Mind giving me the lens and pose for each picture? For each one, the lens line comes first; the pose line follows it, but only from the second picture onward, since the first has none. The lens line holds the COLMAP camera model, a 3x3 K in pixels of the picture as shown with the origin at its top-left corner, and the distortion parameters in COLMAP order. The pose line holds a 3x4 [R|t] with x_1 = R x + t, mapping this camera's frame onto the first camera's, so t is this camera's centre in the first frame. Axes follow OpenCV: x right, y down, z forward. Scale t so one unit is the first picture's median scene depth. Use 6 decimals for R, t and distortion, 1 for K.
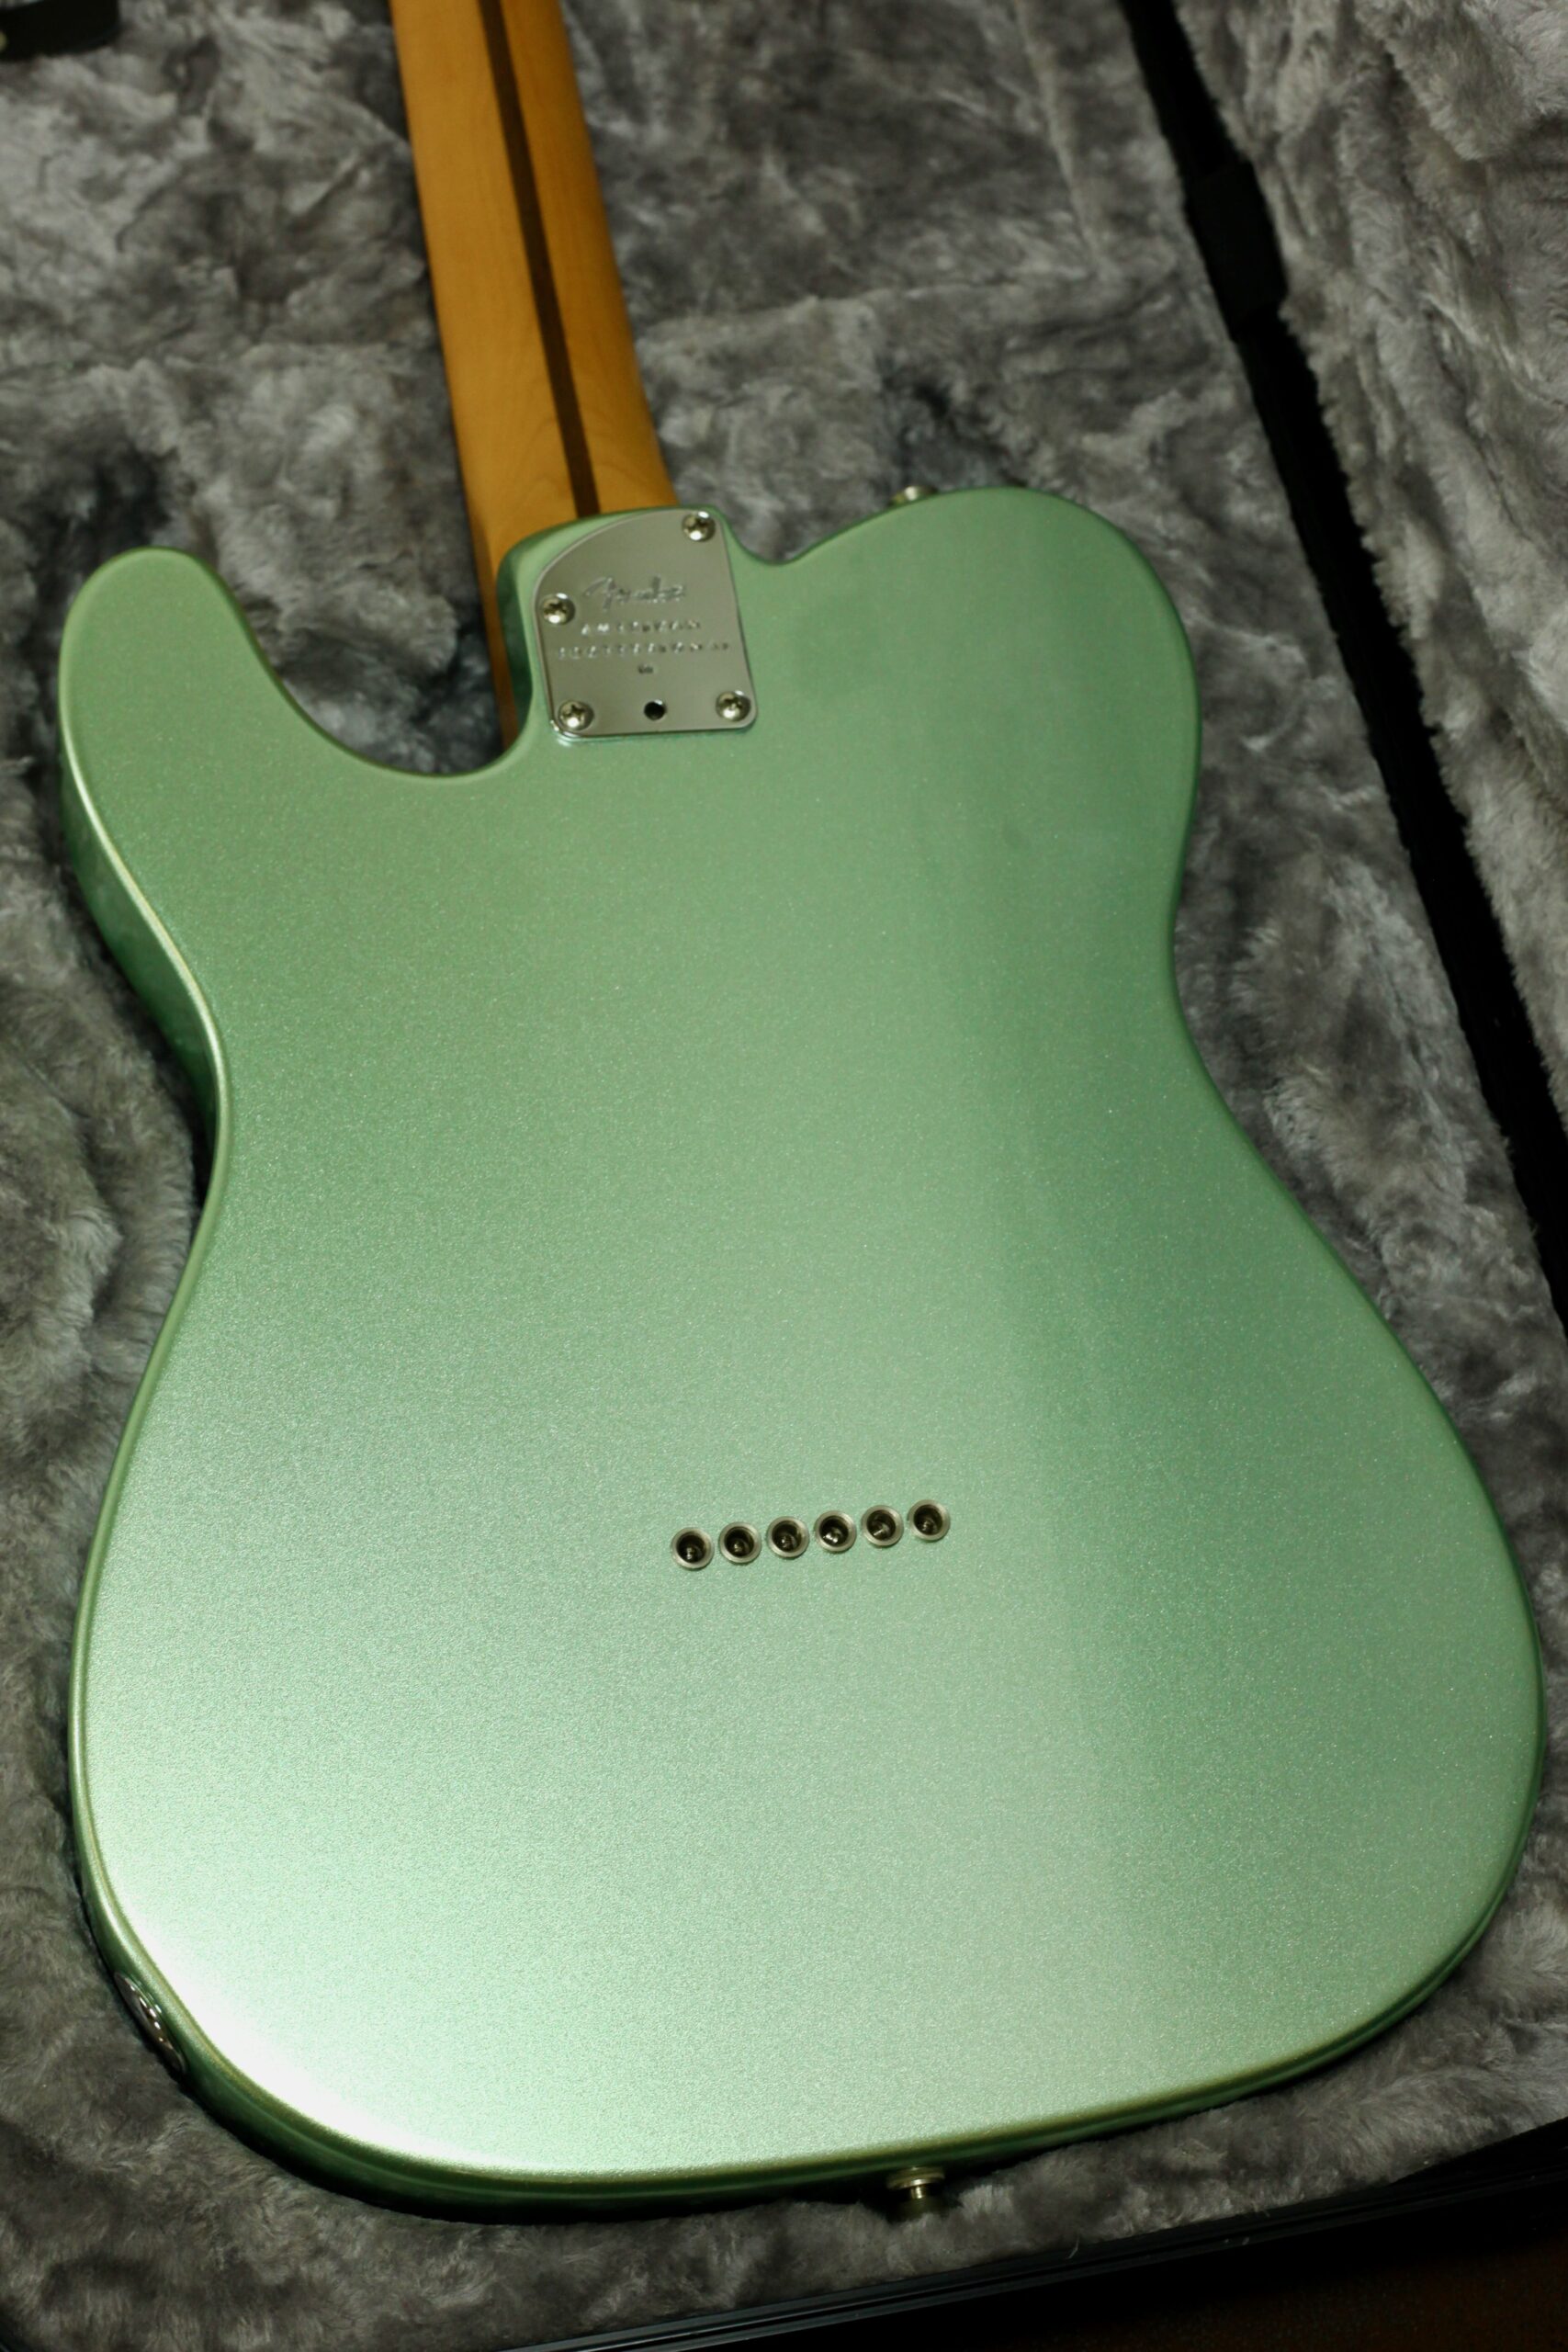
lens RADIAL K [[3378.8, 0, 784.0], [0, 3378.8, 1176.0], [0, 0, 1]] dist [-0.113813, -0.096507]
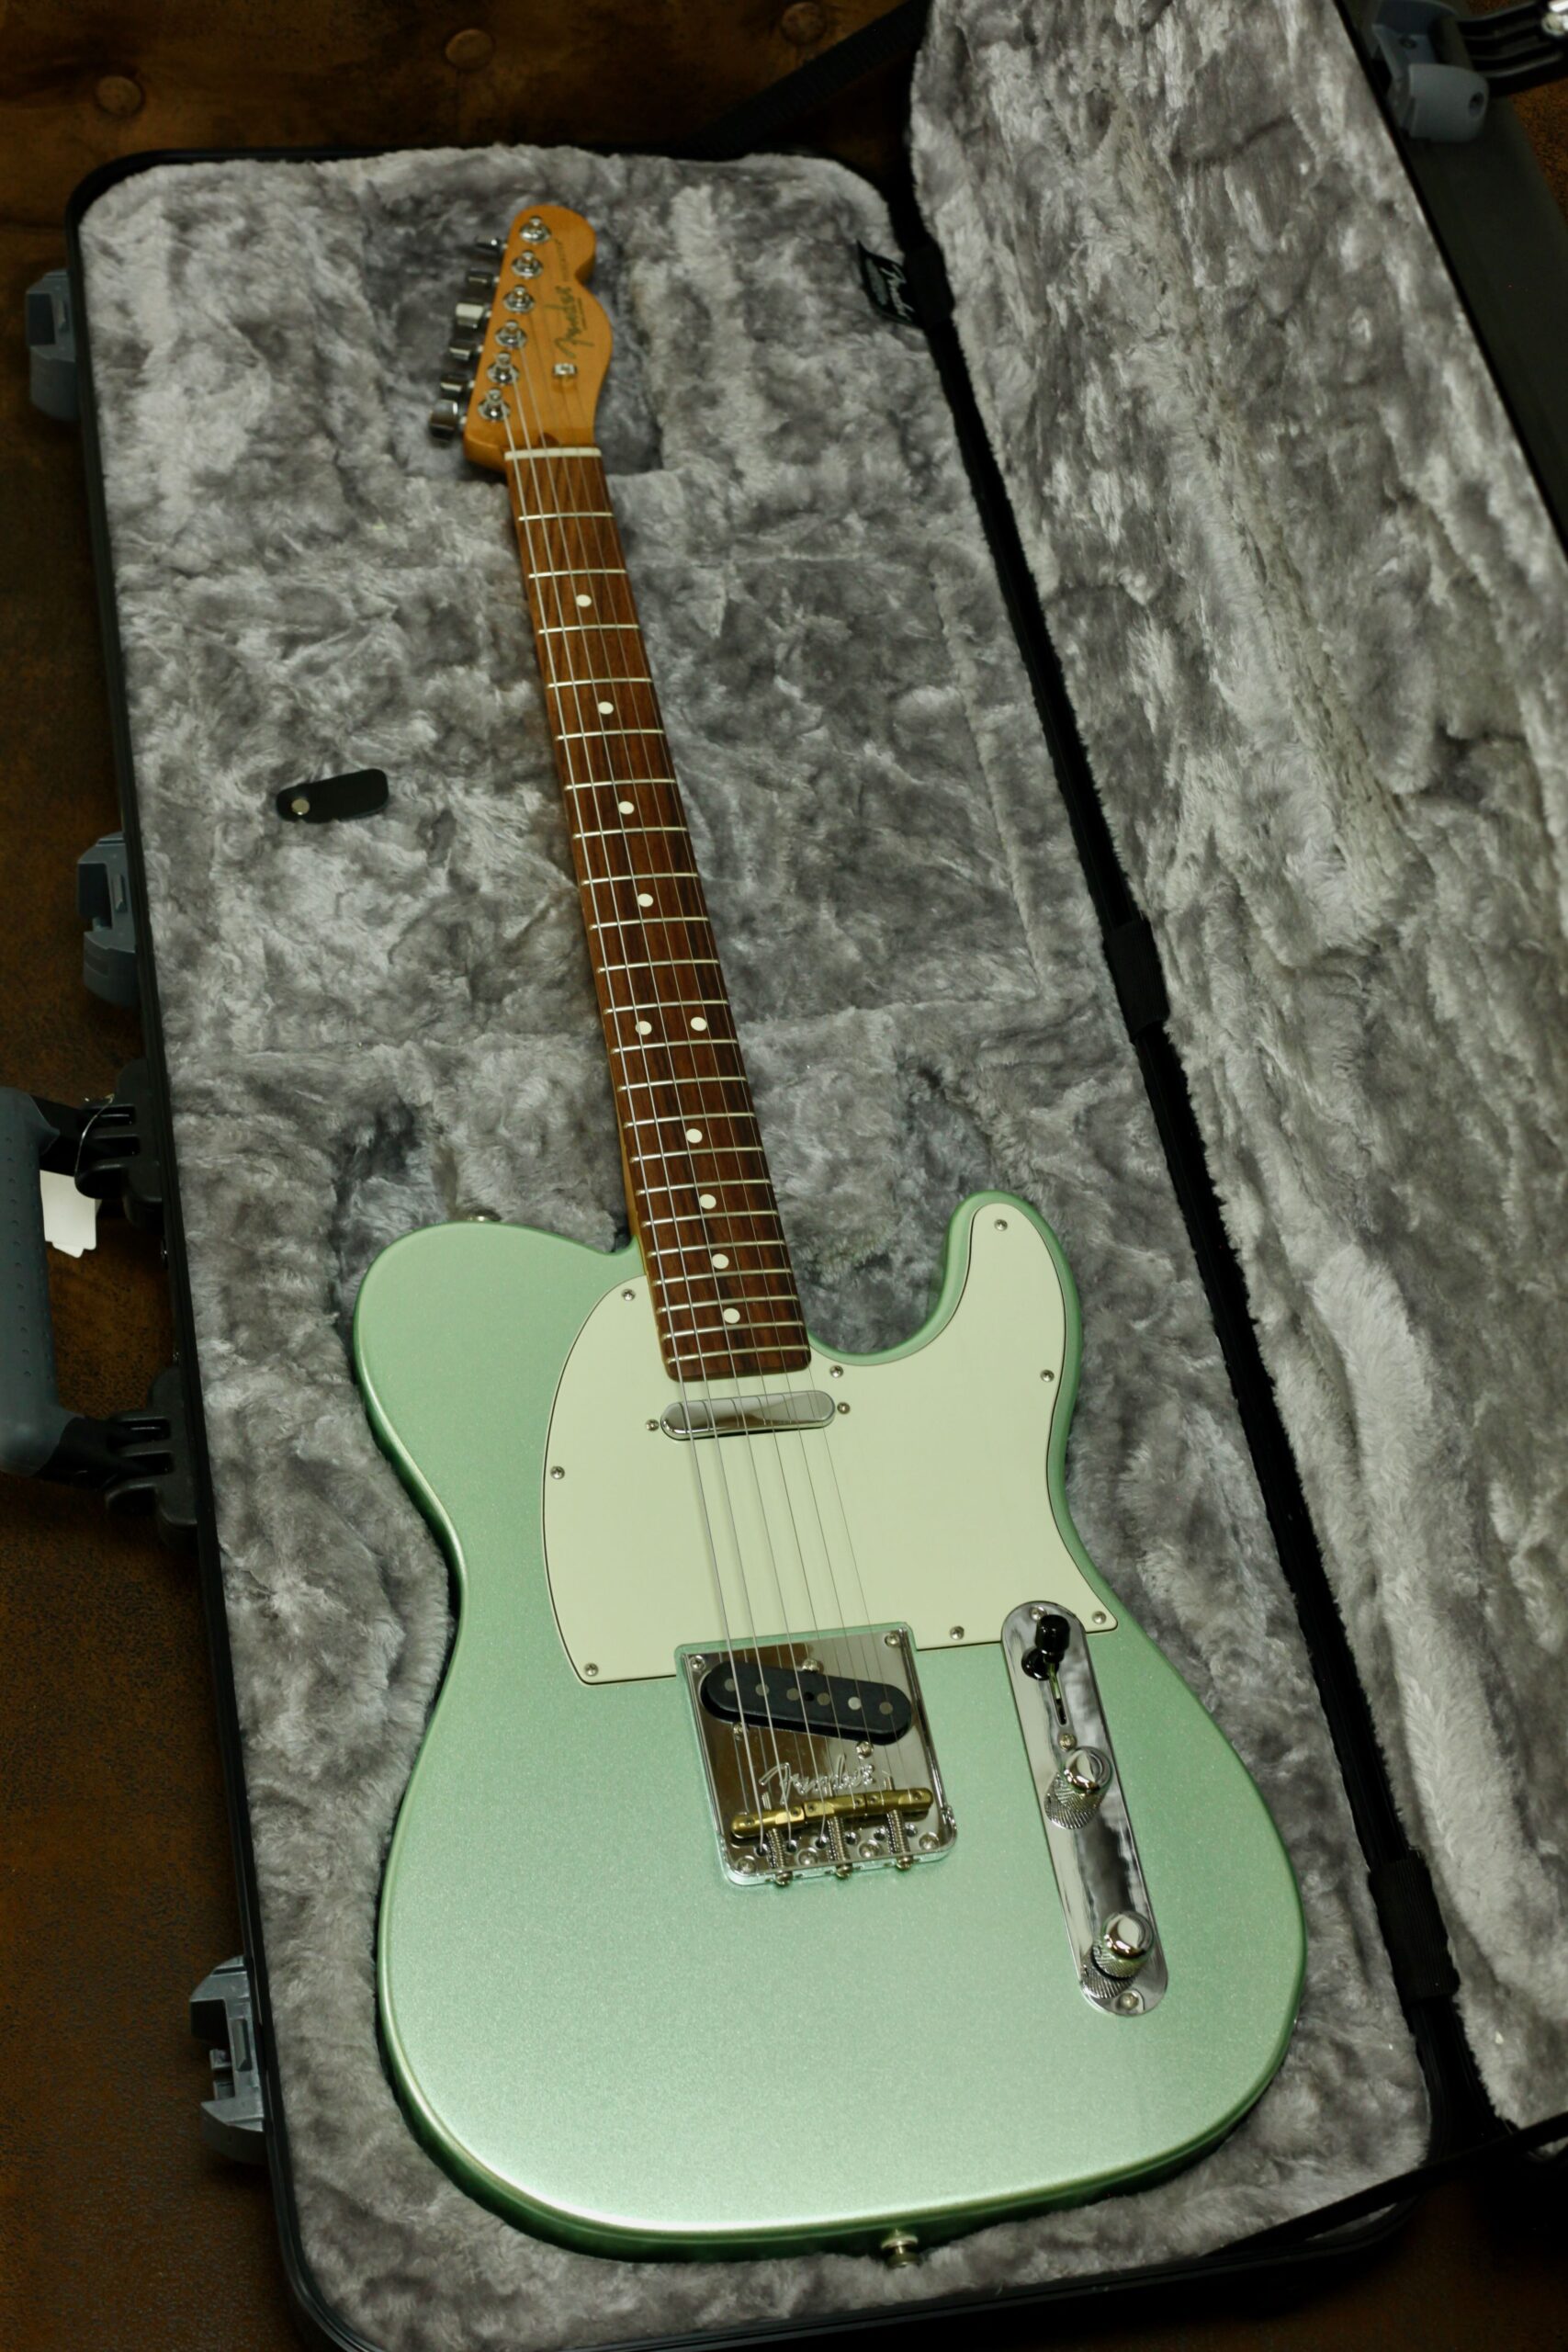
lens RADIAL K [[3378.8, 0, 784.0], [0, 3378.8, 1176.0], [0, 0, 1]] dist [-0.113813, -0.096507]
pose [[0.999154, 0.033493, 0.023875, -0.059276], [-0.030848, 0.994136, -0.103640, -0.033128], [-0.027206, 0.102815, 0.994328, -0.523487]]
